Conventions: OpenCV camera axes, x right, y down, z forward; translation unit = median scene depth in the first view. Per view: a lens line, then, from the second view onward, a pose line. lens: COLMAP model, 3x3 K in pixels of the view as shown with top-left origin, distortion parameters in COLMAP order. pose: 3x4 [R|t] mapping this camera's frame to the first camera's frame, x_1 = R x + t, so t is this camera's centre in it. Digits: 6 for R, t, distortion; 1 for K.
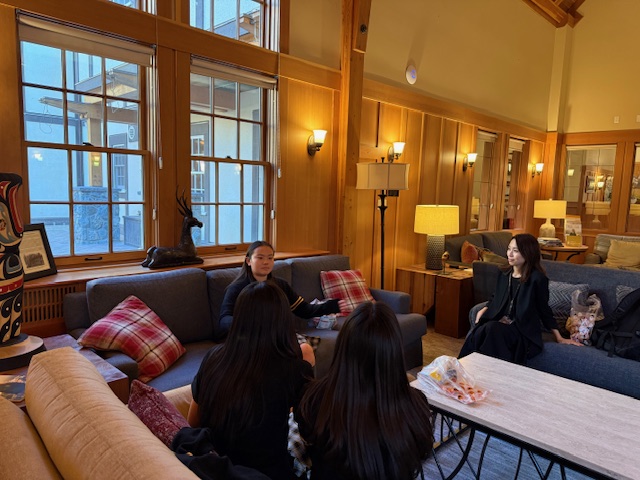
lens RADIAL K [[456.4, 0, 320.0], [0, 456.4, 240.0], [0, 0, 1]] dist [0.012214, -0.000388]
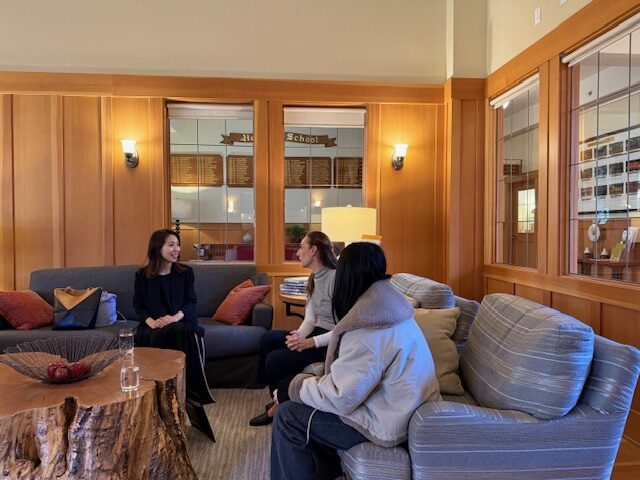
lens RADIAL K [[474.8, 0, 320.0], [0, 474.8, 240.0], [0, 0, 1]] dist [0.007030, 0.004337]
pose [[0.762248, -0.025497, -0.646783, 1.445329], [-0.048474, 0.994169, -0.096319, 0.004028], [0.645467, 0.104771, 0.756568, 1.016673]]
